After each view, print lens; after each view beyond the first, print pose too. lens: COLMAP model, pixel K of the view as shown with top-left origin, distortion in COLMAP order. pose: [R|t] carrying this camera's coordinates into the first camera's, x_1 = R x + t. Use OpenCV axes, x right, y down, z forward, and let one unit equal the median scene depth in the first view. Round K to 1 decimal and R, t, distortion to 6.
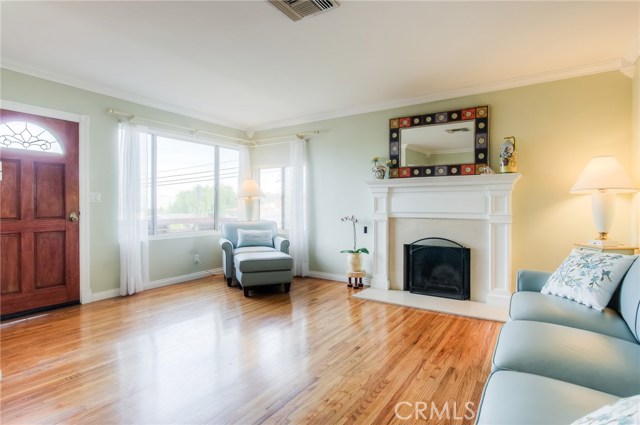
lens RADIAL K [[333.7, 0, 316.3], [0, 333.7, 208.9], [0, 0, 1]] dist [-0.021842, 0.000598]
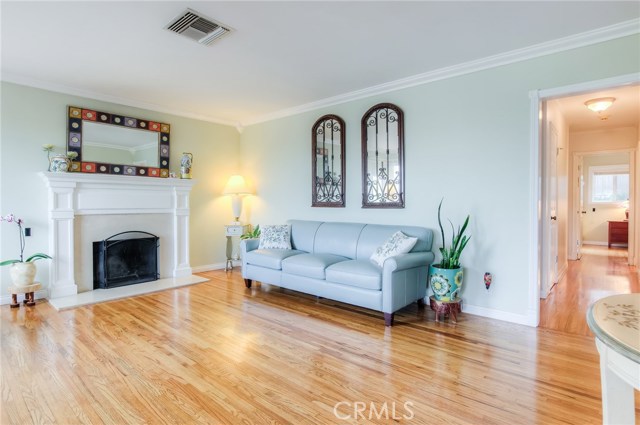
lens RADIAL K [[333.7, 0, 335.0], [0, 333.7, 207.1], [0, 0, 1]] dist [-0.021842, 0.000598]
pose [[0.095033, -0.013907, 0.995377, -0.687466], [0.004735, 0.999897, 0.013518, -0.005199], [-0.995463, 0.003429, 0.095089, 0.230775]]
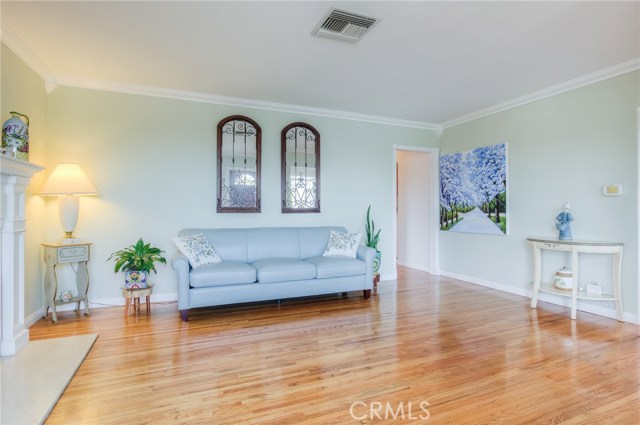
lens RADIAL K [[333.7, 0, 321.0], [0, 333.7, 209.5], [0, 0, 1]] dist [-0.021842, 0.000598]
pose [[-0.842924, -0.002428, 0.538027, -0.344574], [0.001496, 0.999975, 0.006857, -0.007599], [-0.538030, 0.006585, -0.842900, 1.150648]]
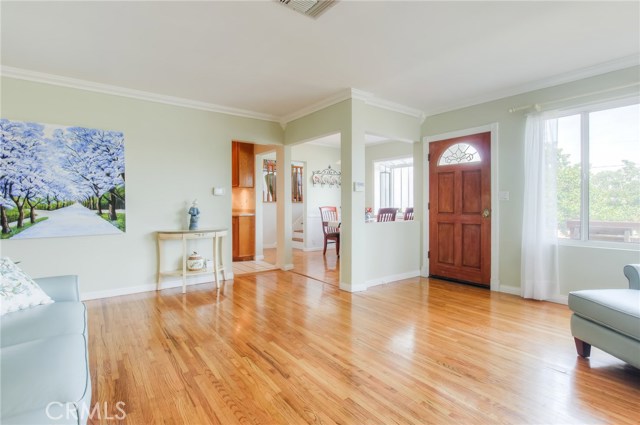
lens RADIAL K [[316.2, 0, 332.2], [0, 316.2, 209.6], [0, 0, 1]] dist [0.002253, 0.000215]
pose [[-0.310287, 0.019342, -0.950446, 0.475746], [-0.005214, 0.999743, 0.022047, -0.010685], [0.950629, 0.011796, -0.310106, 0.782594]]
